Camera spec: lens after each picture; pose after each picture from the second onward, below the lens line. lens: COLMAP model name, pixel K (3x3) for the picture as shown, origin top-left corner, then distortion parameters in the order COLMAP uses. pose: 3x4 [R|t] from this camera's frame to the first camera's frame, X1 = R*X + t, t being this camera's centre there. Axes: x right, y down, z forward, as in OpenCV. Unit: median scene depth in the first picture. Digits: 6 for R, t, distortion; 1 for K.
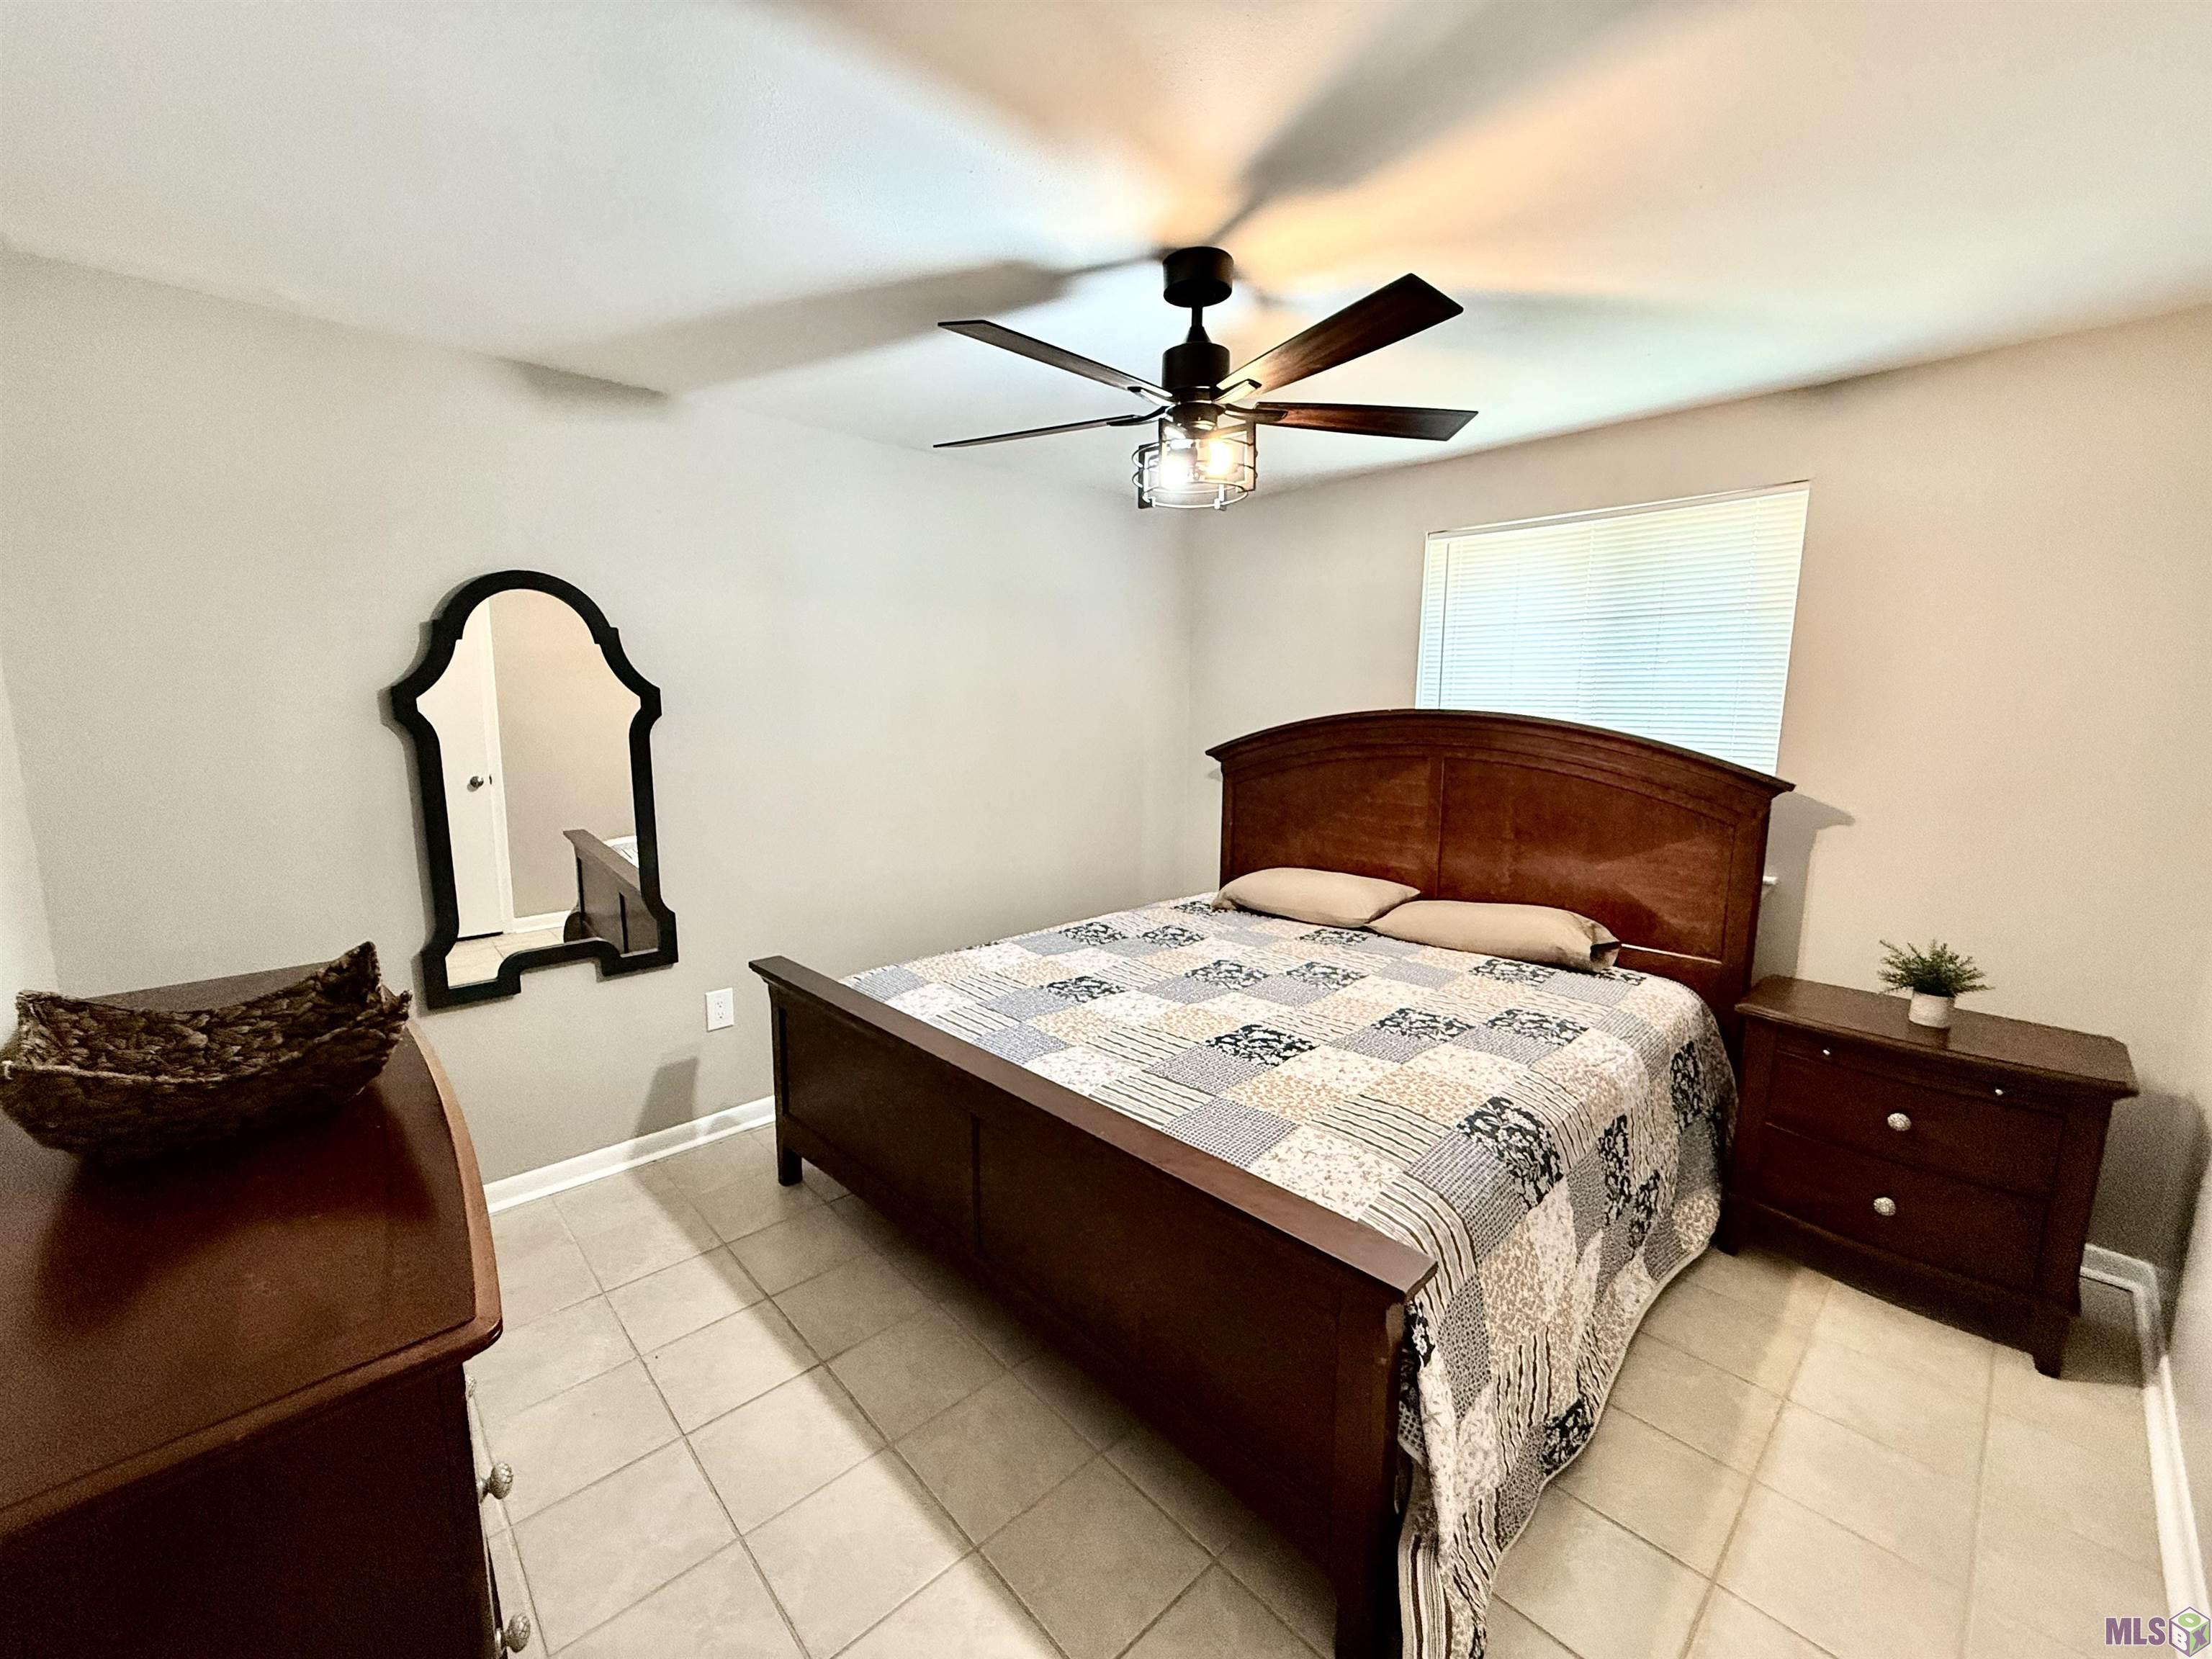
lens RADIAL K [[883.1, 0, 1097.6], [0, 883.1, 829.2], [0, 0, 1]] dist [0.002936, 0.000069]
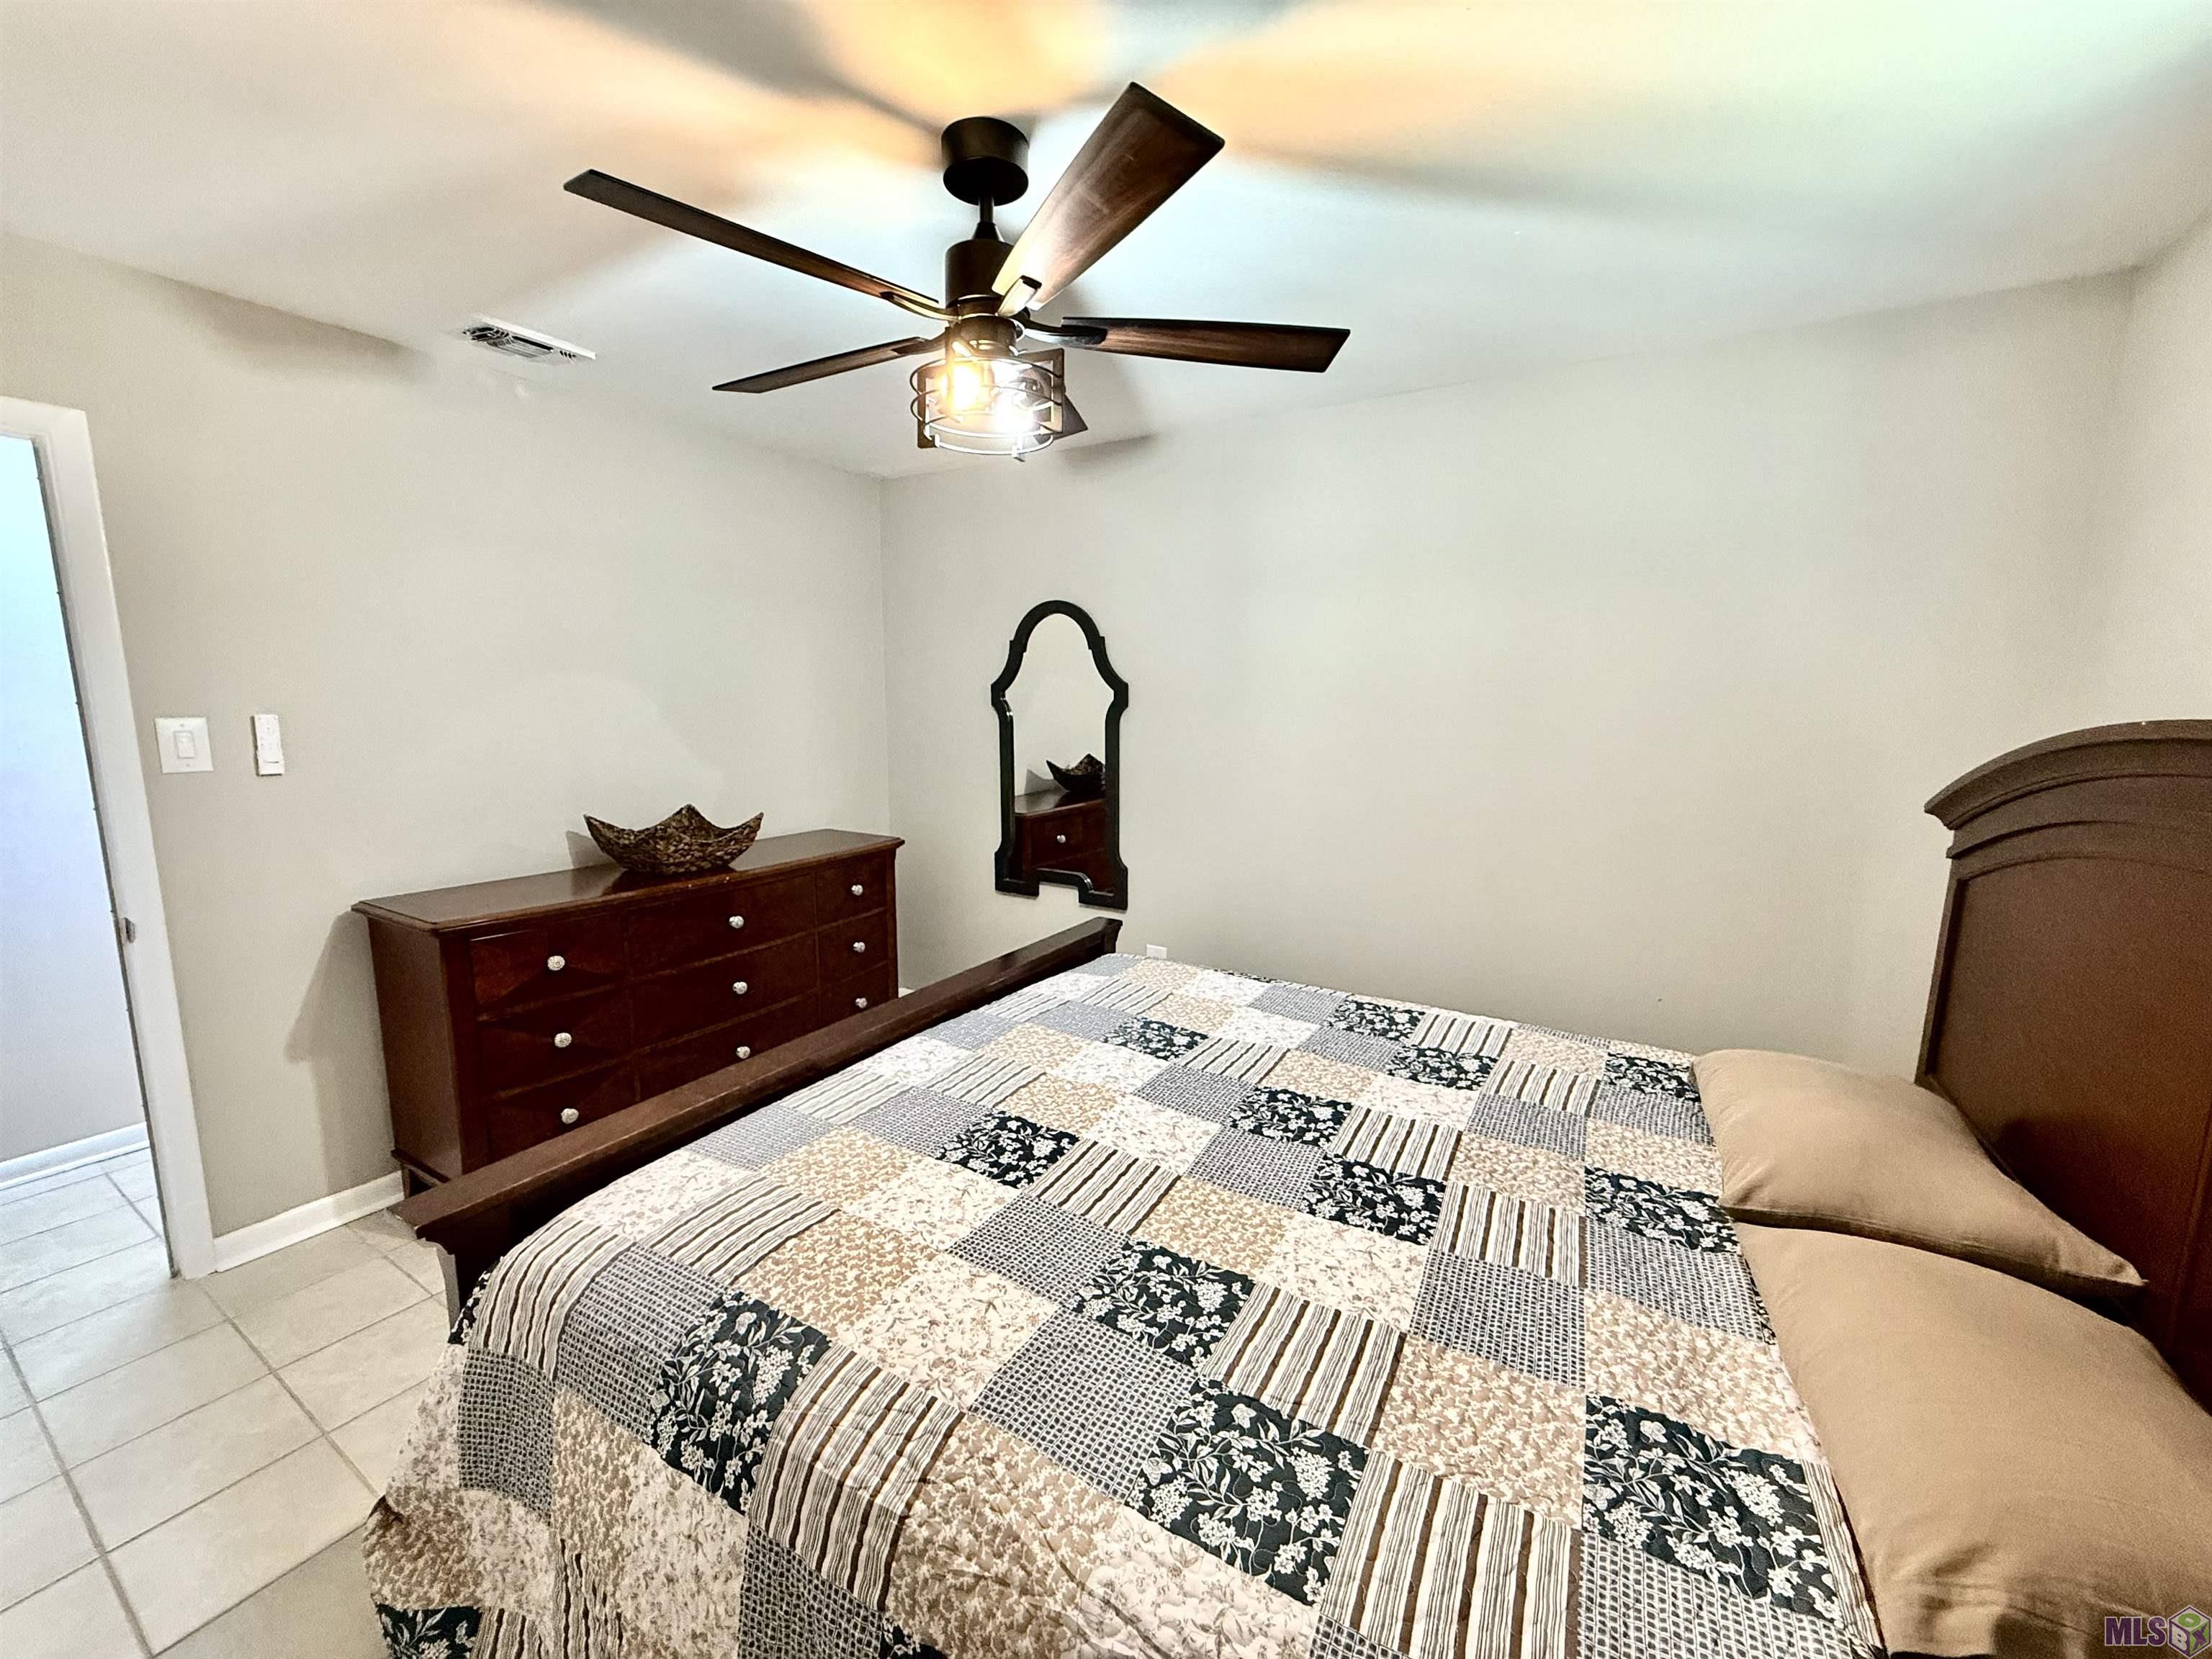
lens RADIAL K [[862.0, 0, 1102.9], [0, 862.0, 878.9], [0, 0, 1]] dist [0.000928, 0.000031]
pose [[0.269199, 0.200567, -0.941969, 0.698216], [-0.150897, 0.974779, 0.164429, -0.092074], [0.951190, 0.097876, 0.292674, 0.684801]]
